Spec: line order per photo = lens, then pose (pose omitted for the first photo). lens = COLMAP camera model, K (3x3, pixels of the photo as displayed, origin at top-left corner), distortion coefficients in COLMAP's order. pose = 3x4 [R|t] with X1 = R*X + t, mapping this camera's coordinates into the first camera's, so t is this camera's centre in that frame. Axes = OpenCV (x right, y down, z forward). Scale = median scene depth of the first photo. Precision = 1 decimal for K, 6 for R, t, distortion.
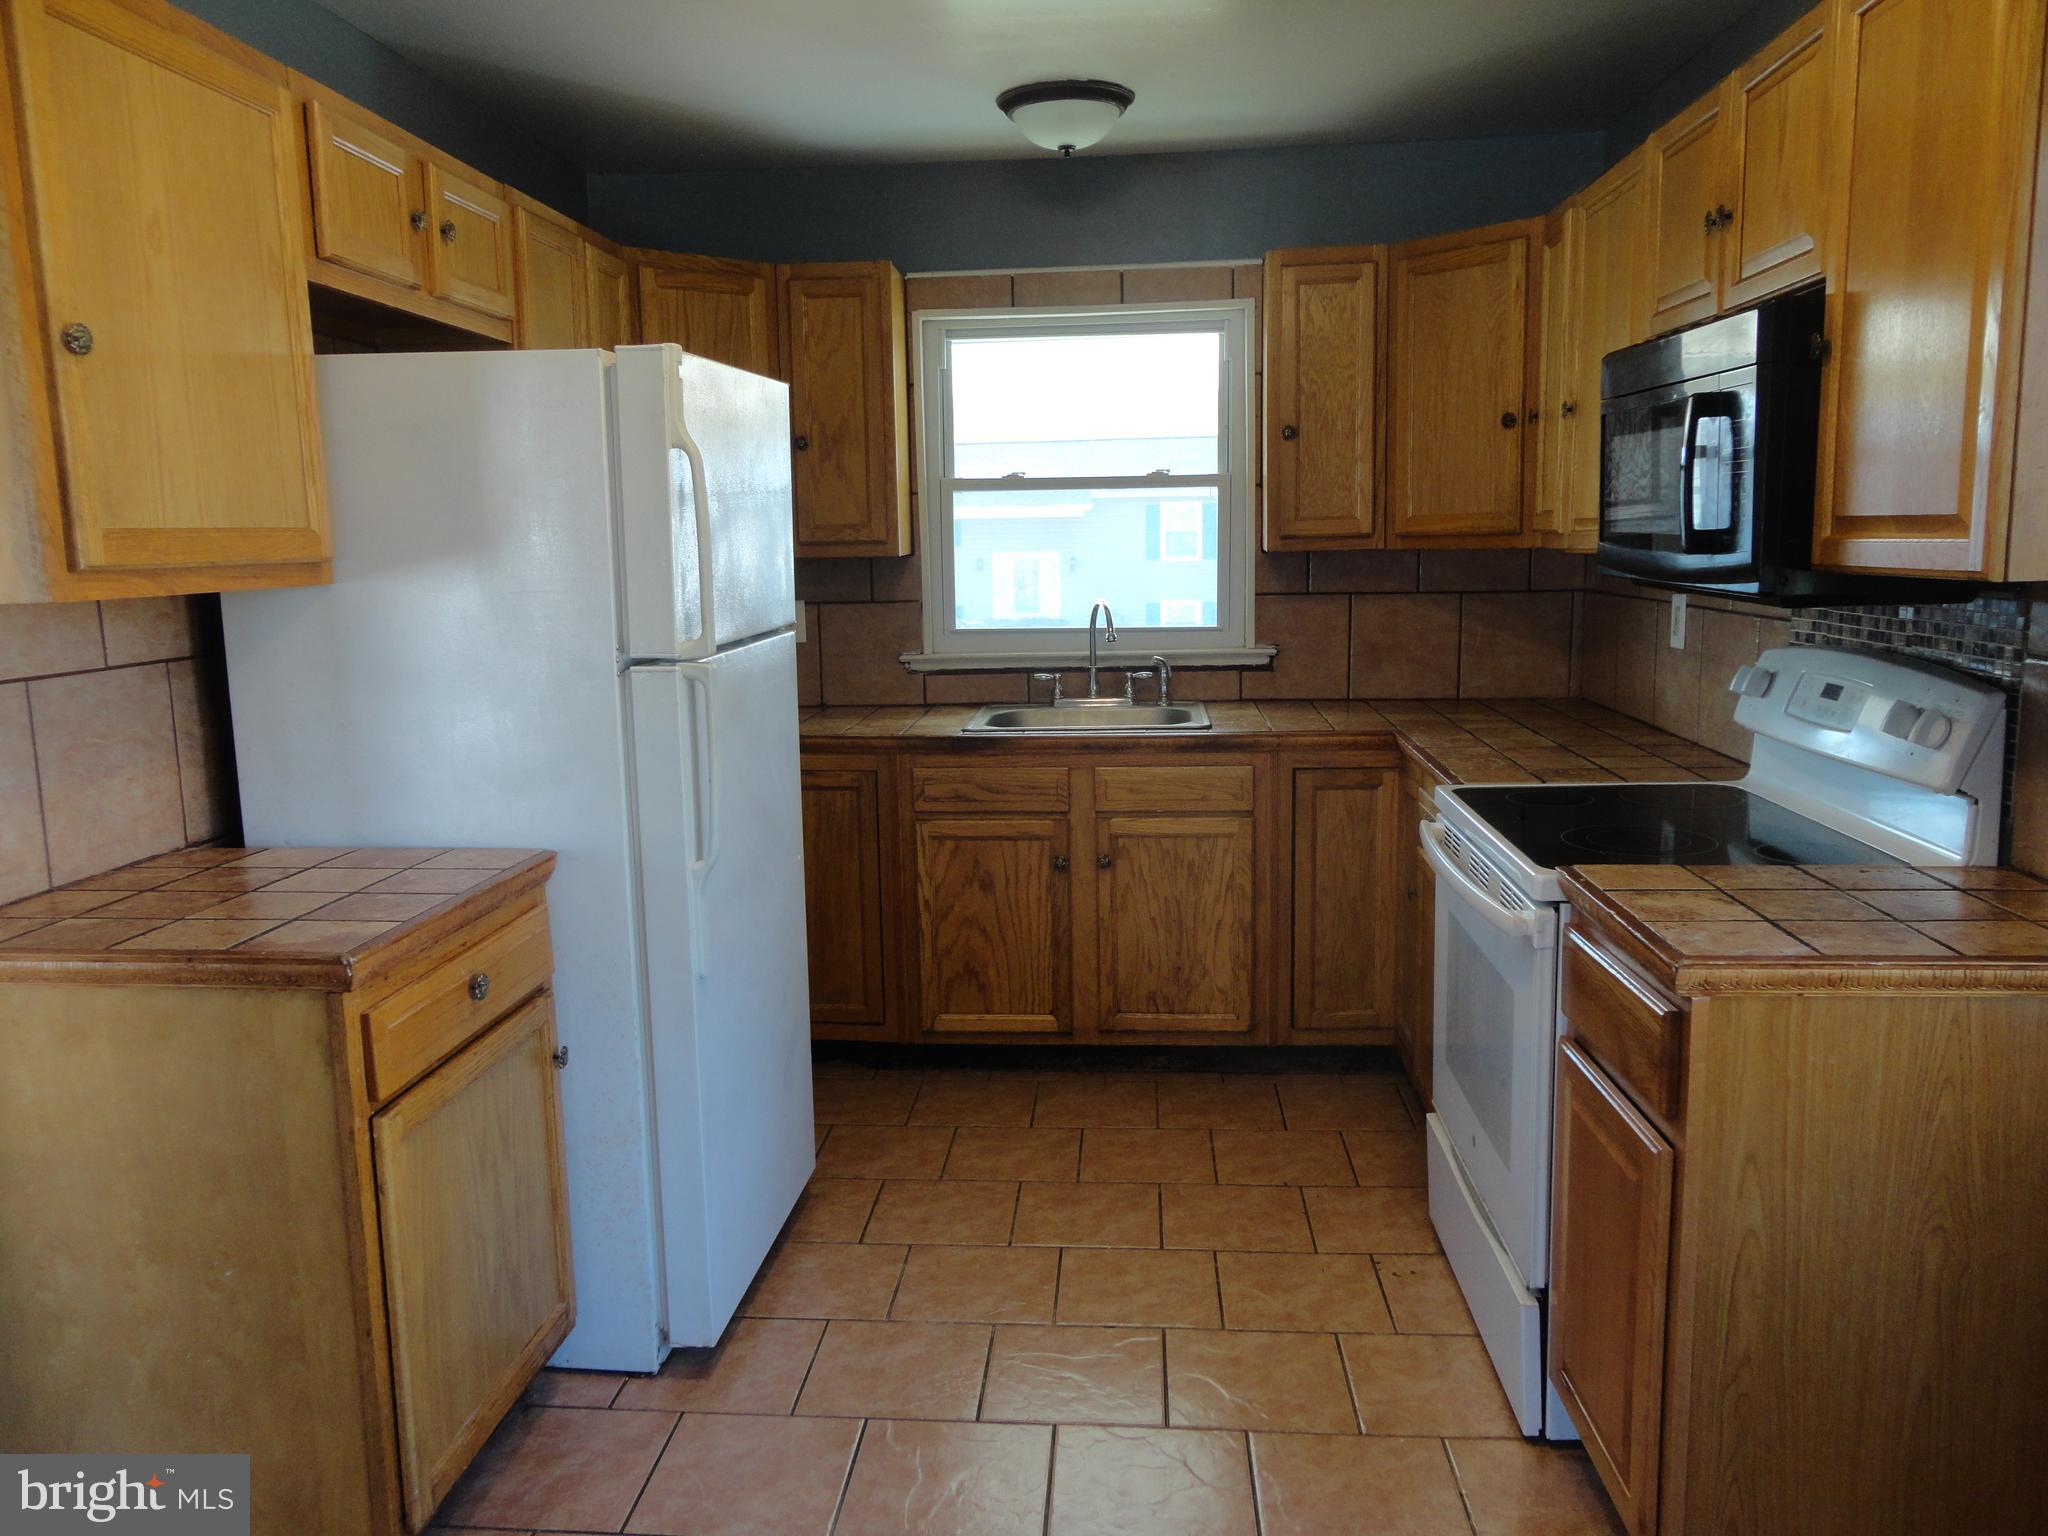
lens RADIAL K [[1505.7, 0, 1024.0], [0, 1505.7, 768.0], [0, 0, 1]] dist [-0.013699, 0.025960]
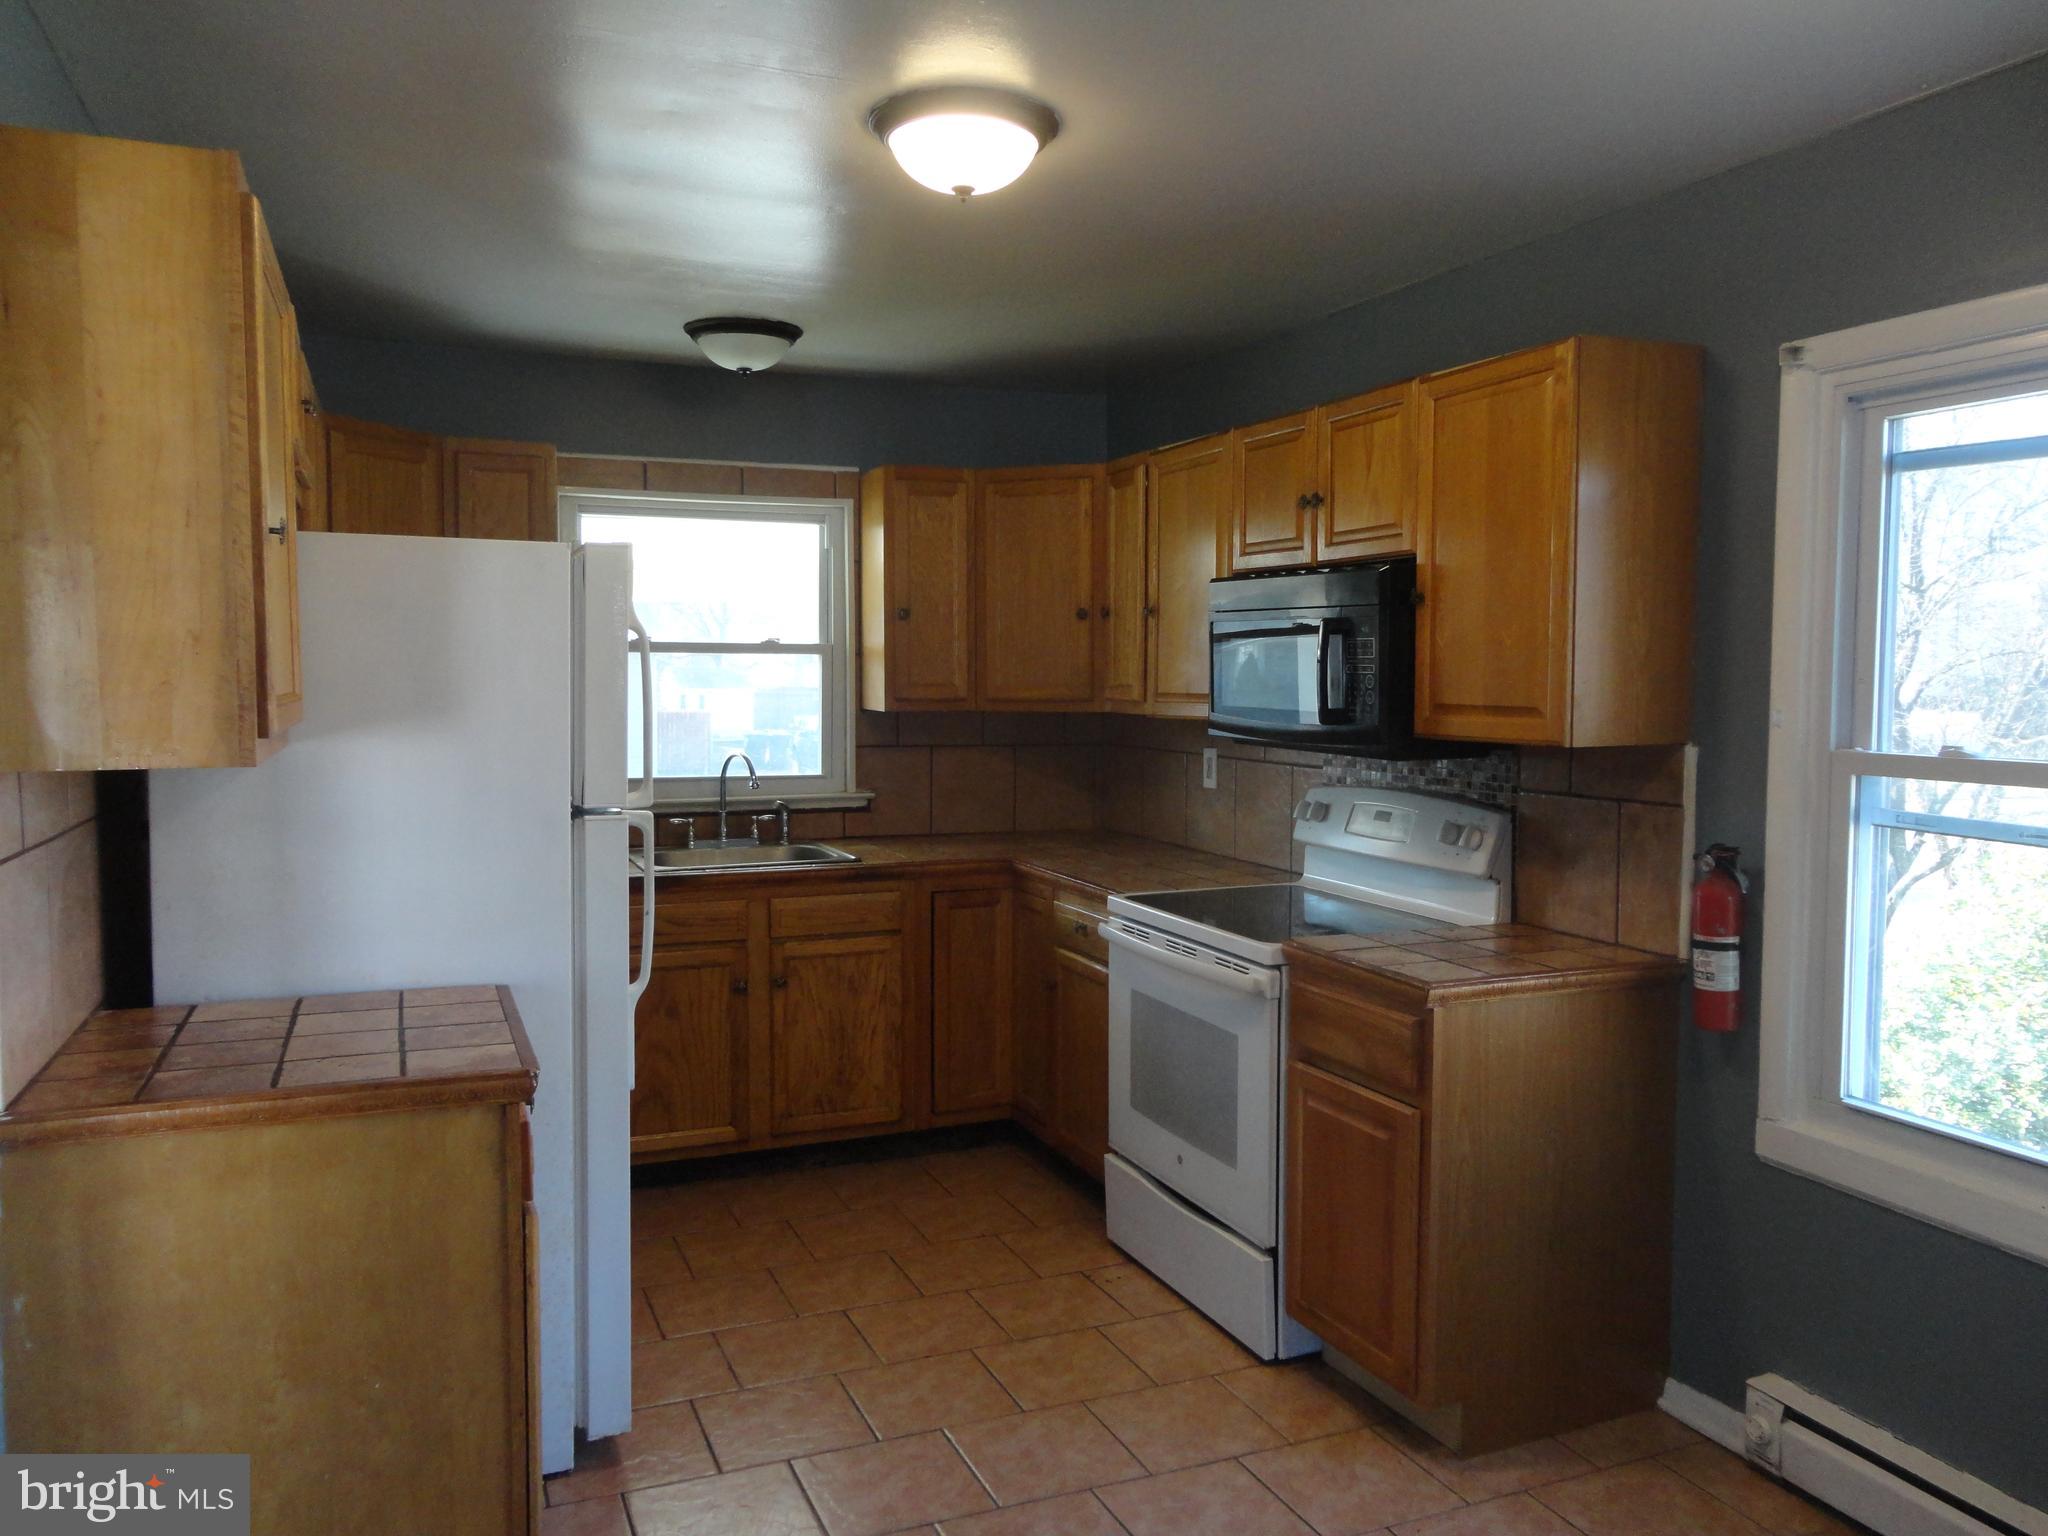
lens RADIAL K [[1505.7, 0, 1024.0], [0, 1505.7, 768.0], [0, 0, 1]] dist [-0.013699, 0.025960]
pose [[0.886478, -0.006789, 0.462722, -0.307364], [0.050592, 0.995321, -0.082321, 0.004348], [-0.459998, 0.096386, 0.882673, -0.101647]]
